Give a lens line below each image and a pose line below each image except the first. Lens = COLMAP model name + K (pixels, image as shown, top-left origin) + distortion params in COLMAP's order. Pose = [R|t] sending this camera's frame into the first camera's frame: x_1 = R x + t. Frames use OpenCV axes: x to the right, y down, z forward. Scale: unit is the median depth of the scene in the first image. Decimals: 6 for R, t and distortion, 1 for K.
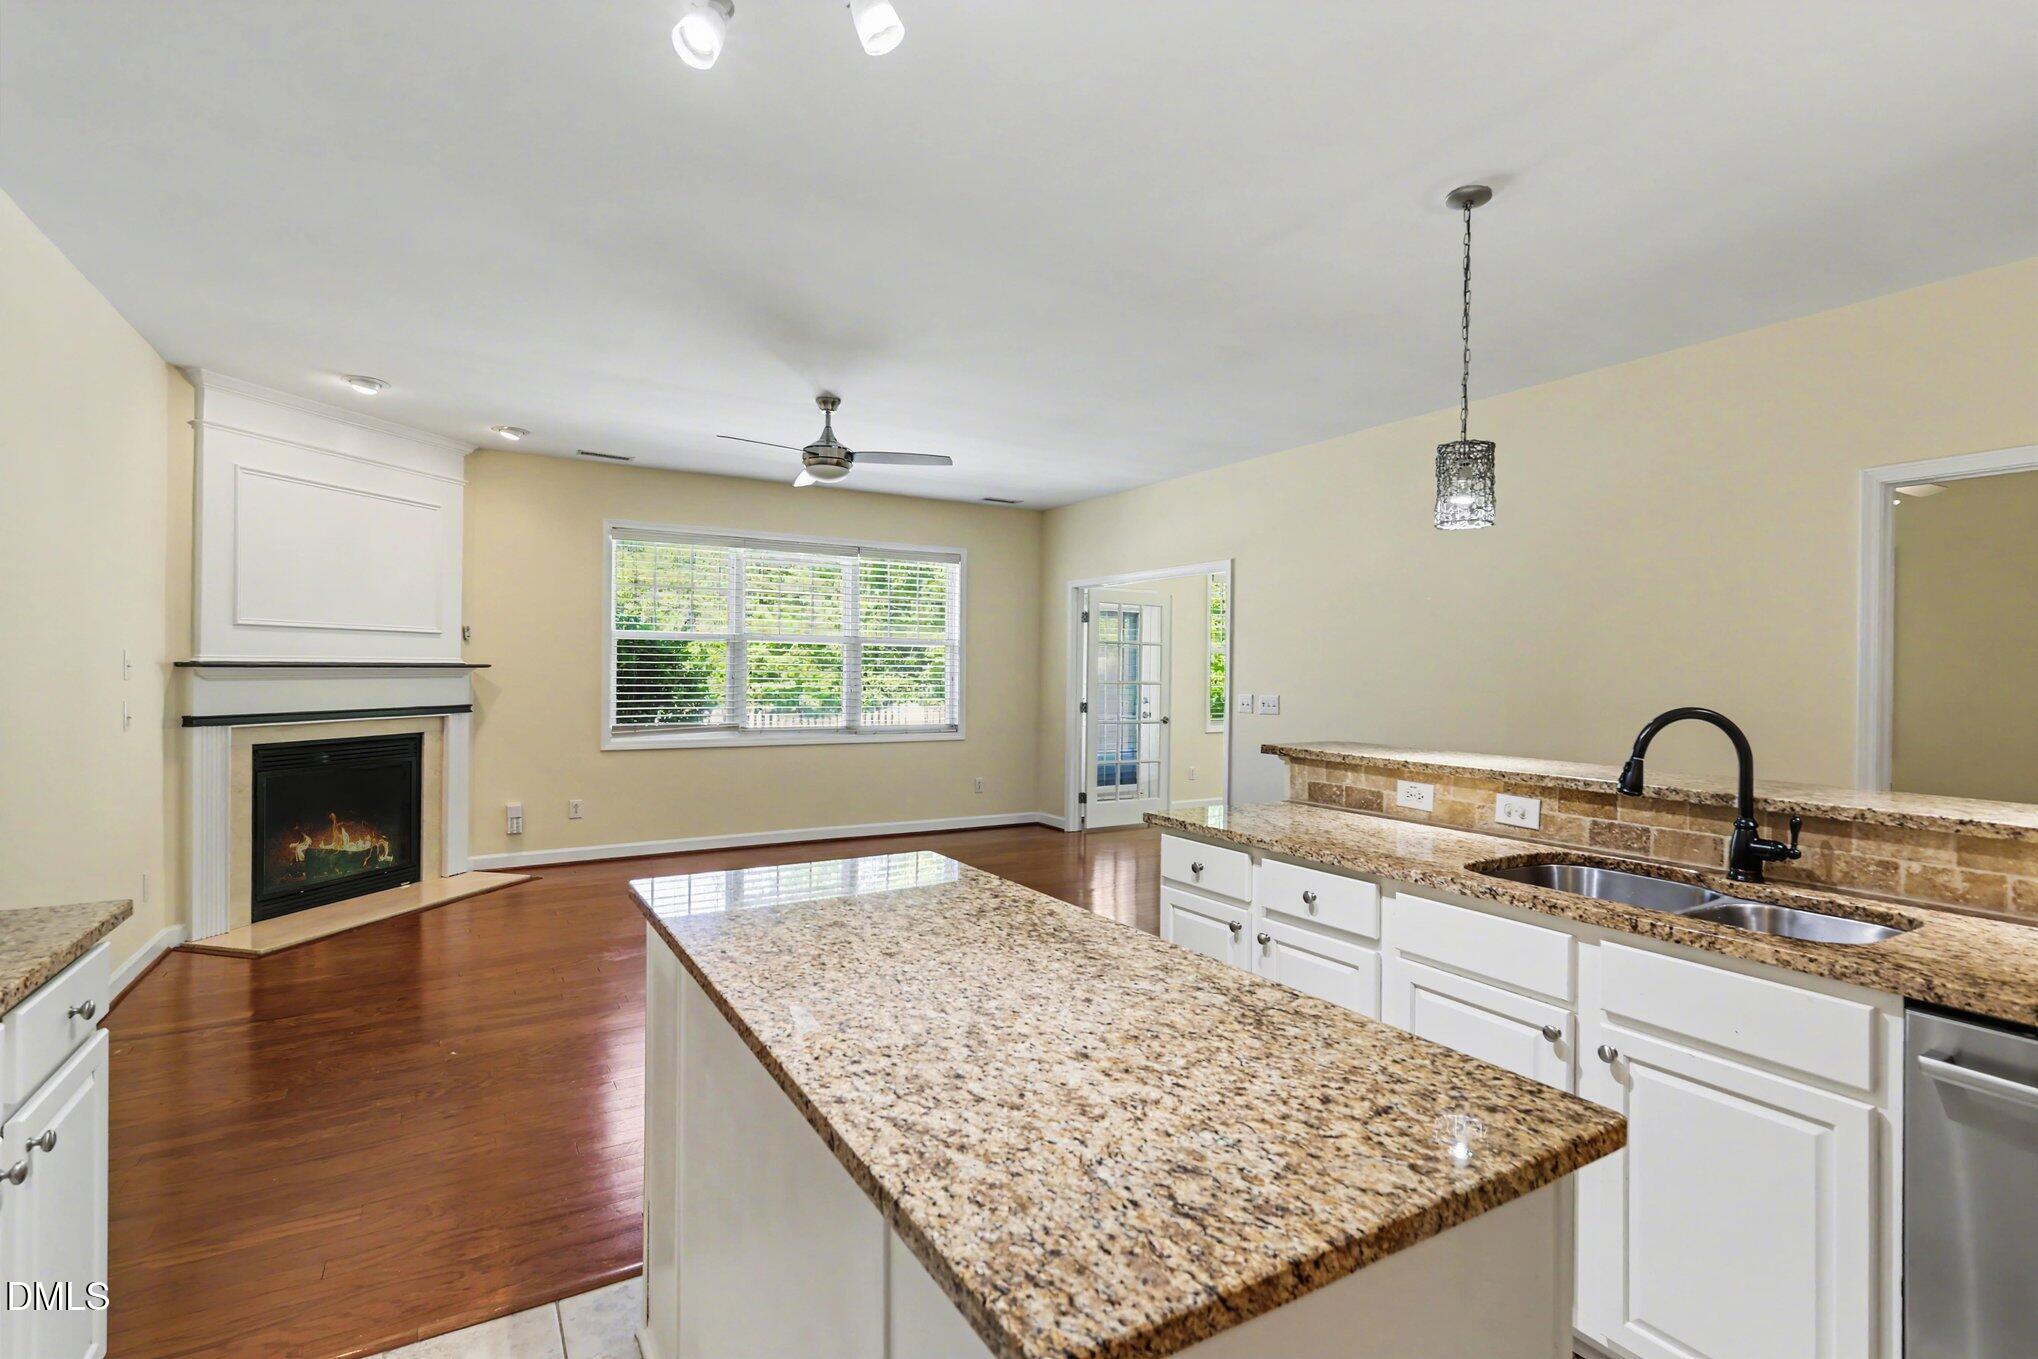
lens RADIAL K [[959.5, 0, 1015.3], [0, 959.5, 676.6], [0, 0, 1]] dist [-0.001745, 0.001234]
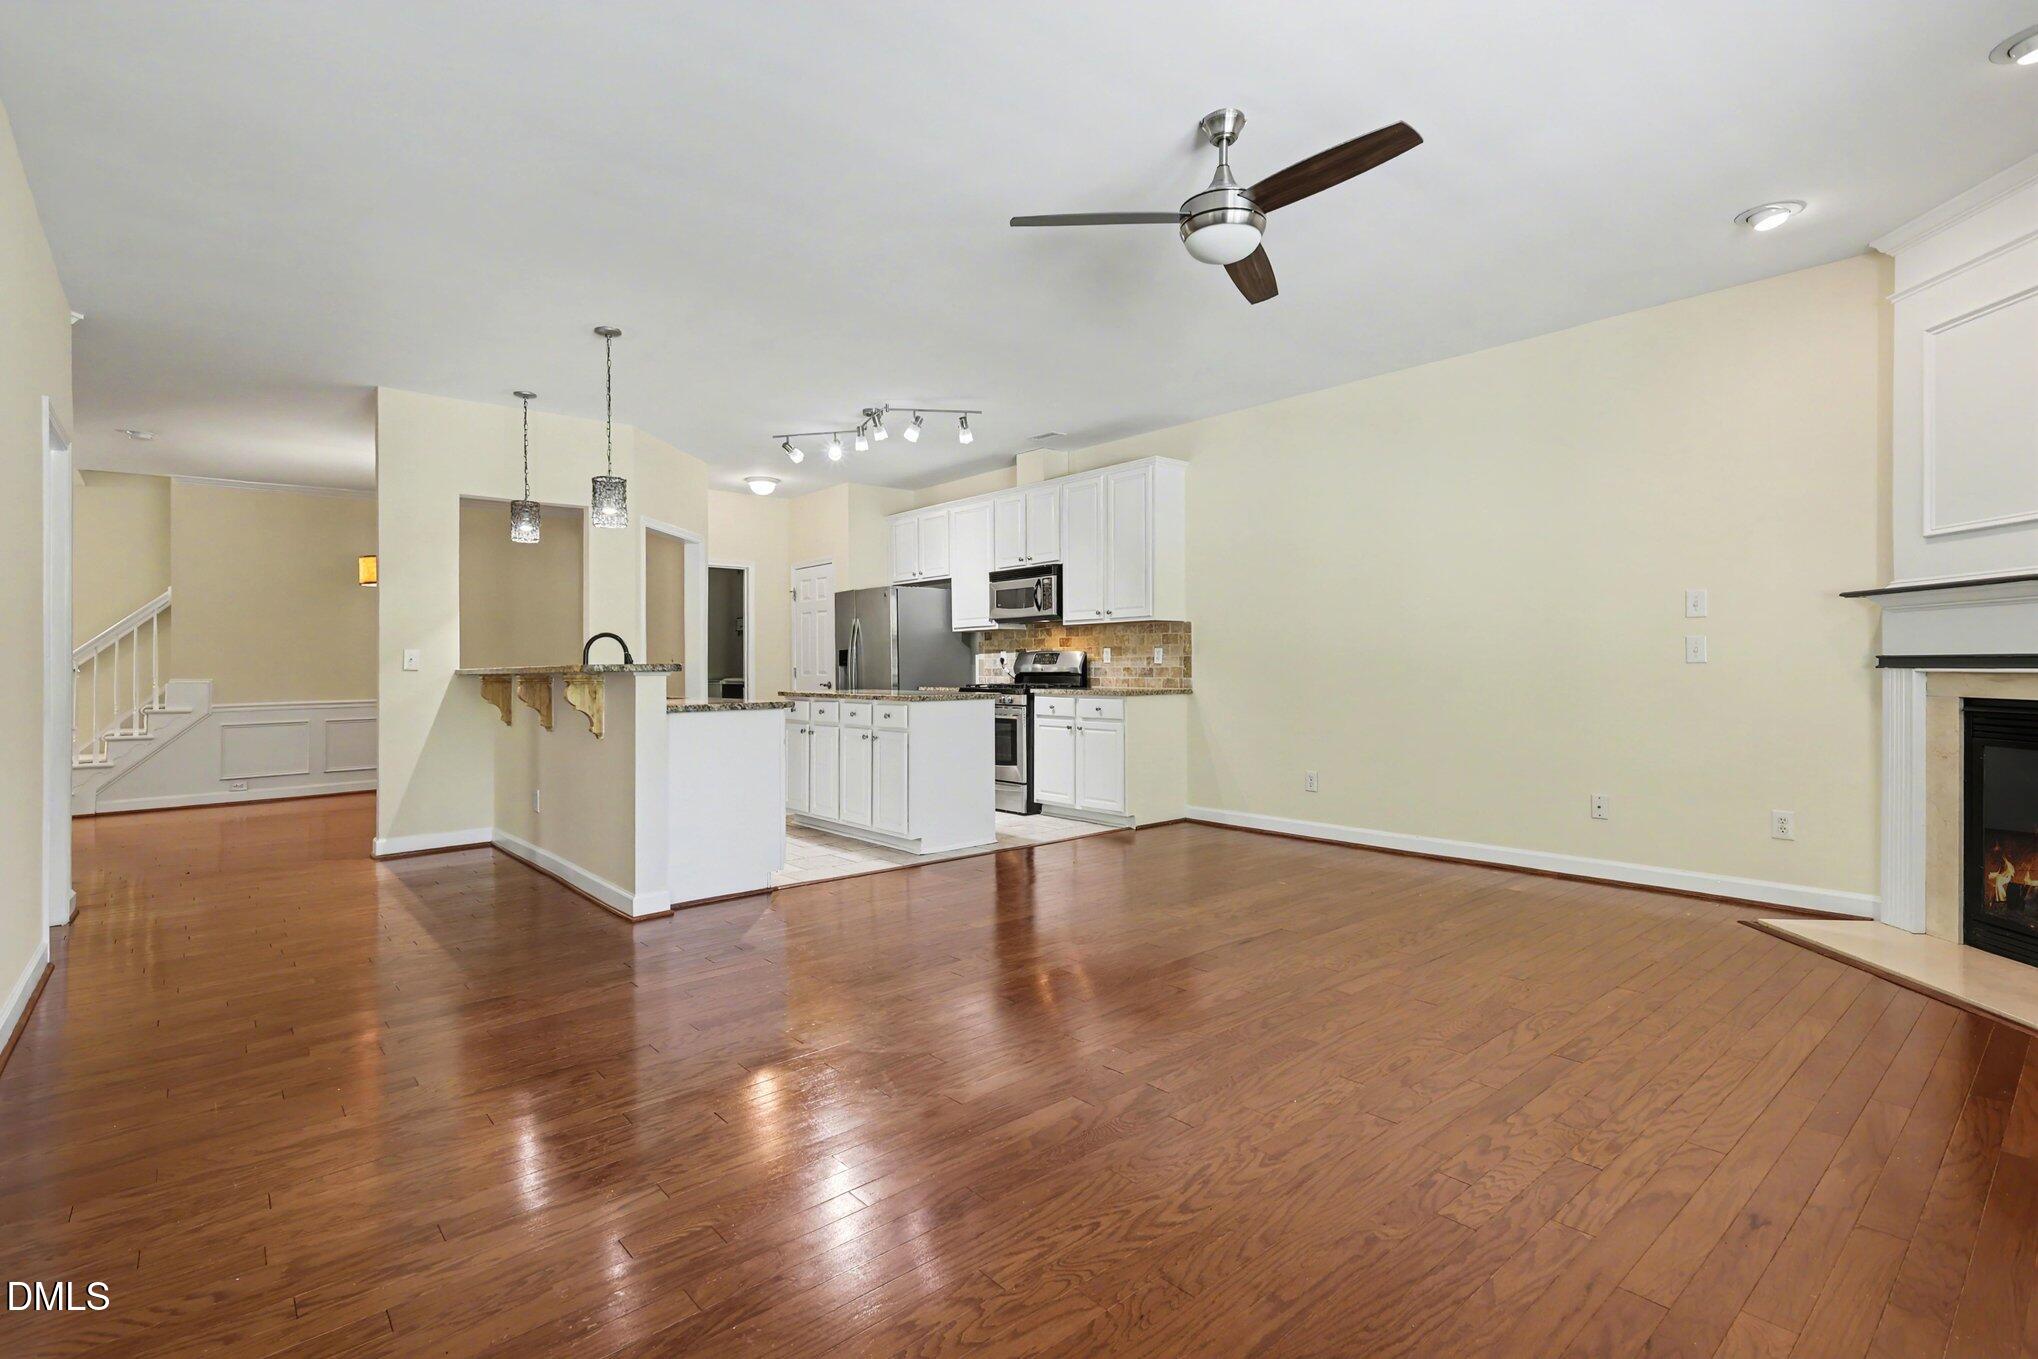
lens RADIAL K [[959.5, 0, 1011.1], [0, 959.5, 662.0], [0, 0, 1]] dist [-0.001745, 0.001234]
pose [[-0.986271, -0.002356, -0.165116, 0.032401], [-0.002825, 0.999993, 0.002607, 0.044184], [0.165108, 0.003038, -0.986271, 1.588323]]
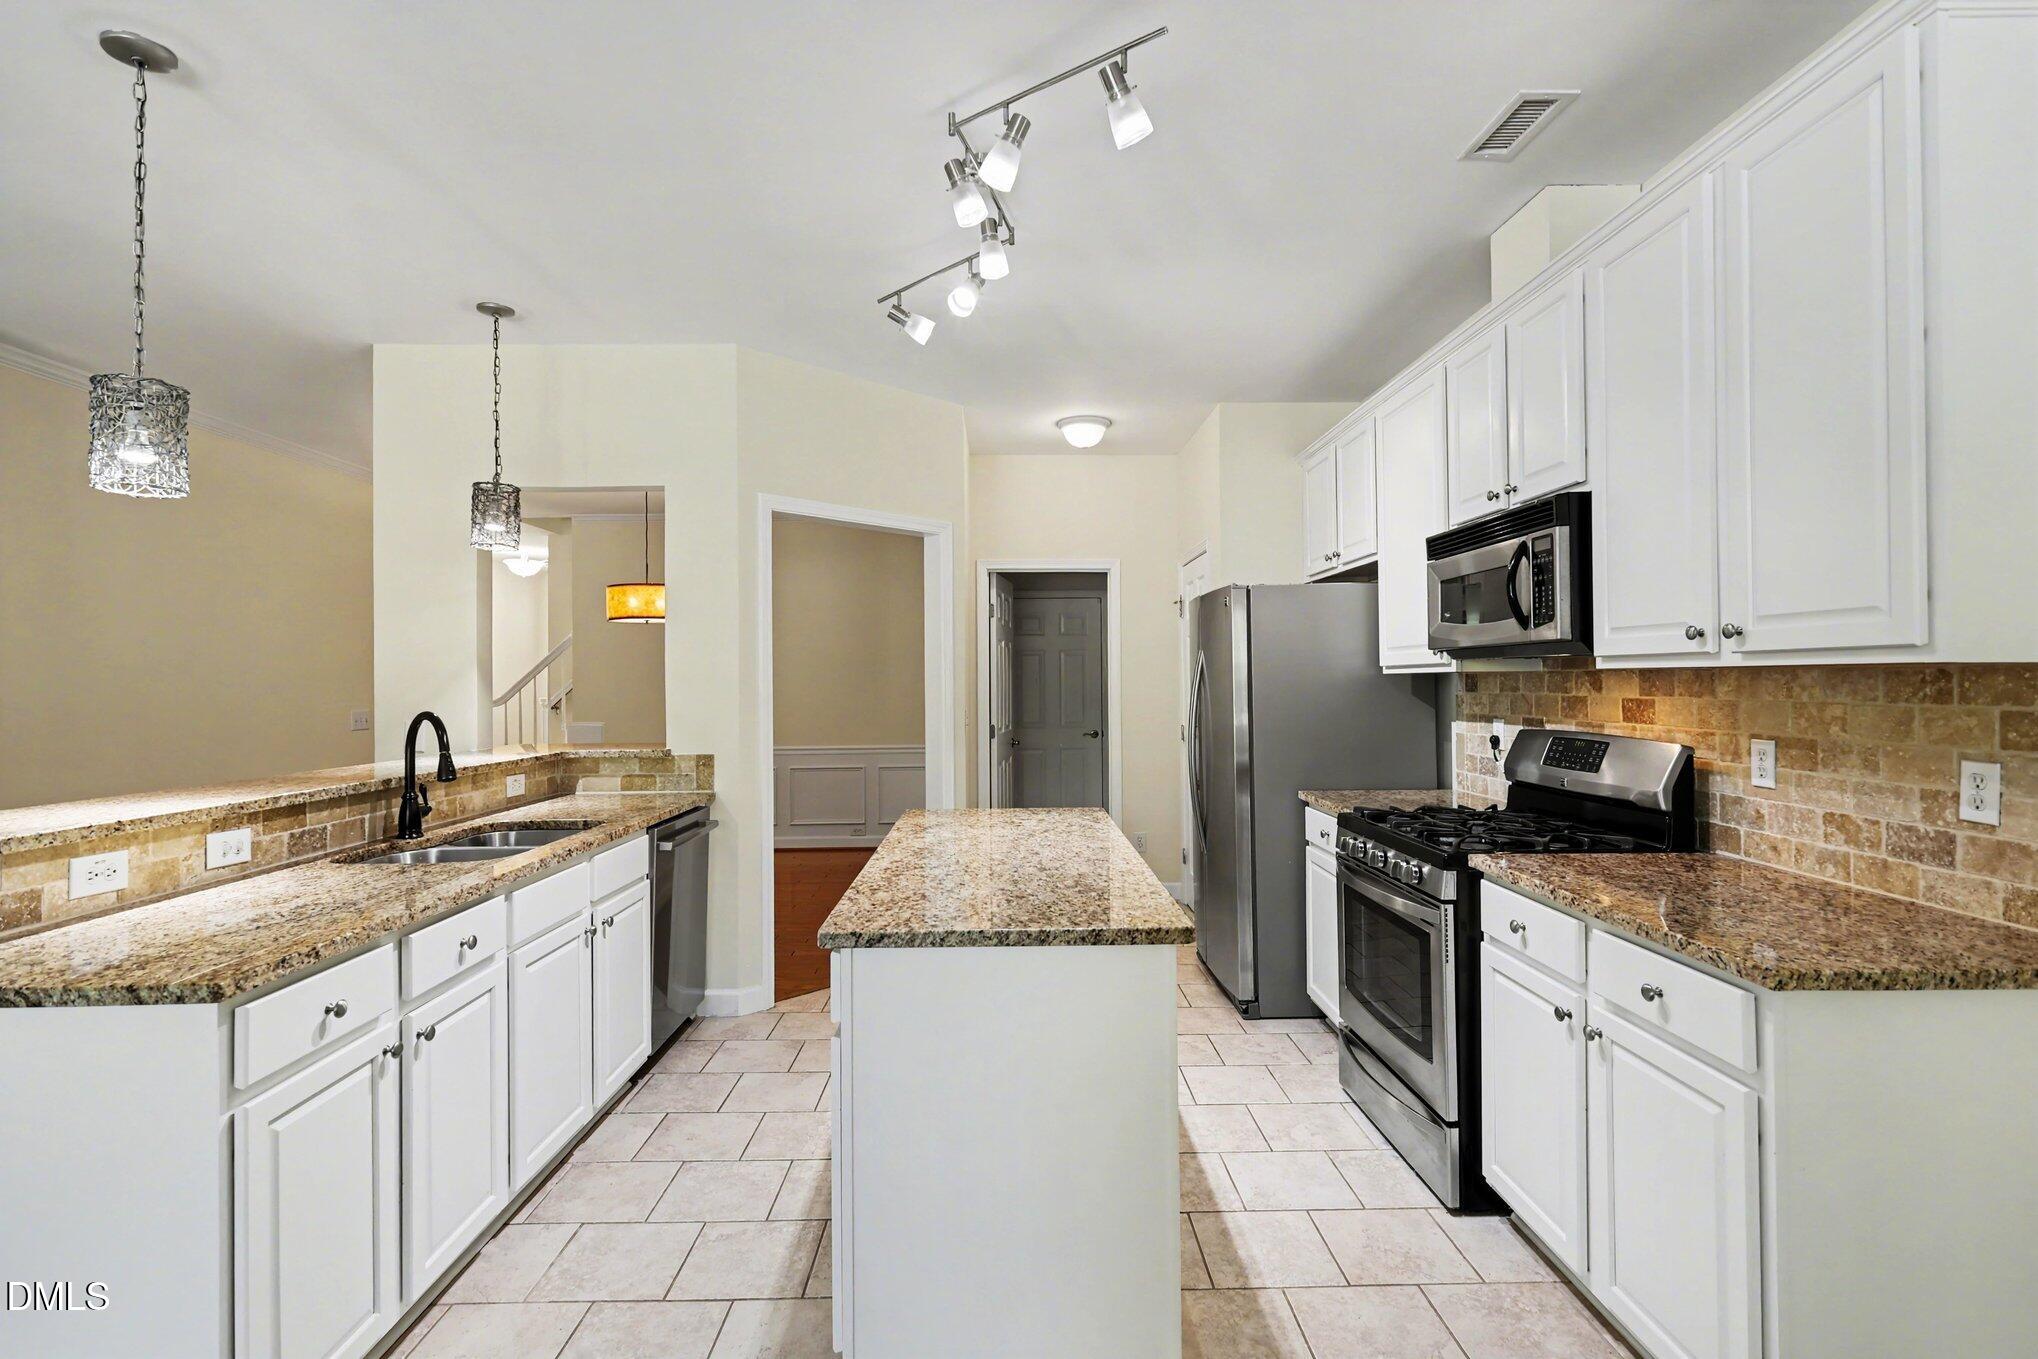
lens RADIAL K [[959.5, 0, 1017.0], [0, 959.5, 663.6], [0, 0, 1]] dist [-0.001745, 0.001234]
pose [[-0.867523, 0.004374, 0.497379, -0.275022], [0.003004, 0.999989, -0.003556, -0.010697], [-0.497389, -0.001591, -0.867526, 0.739523]]
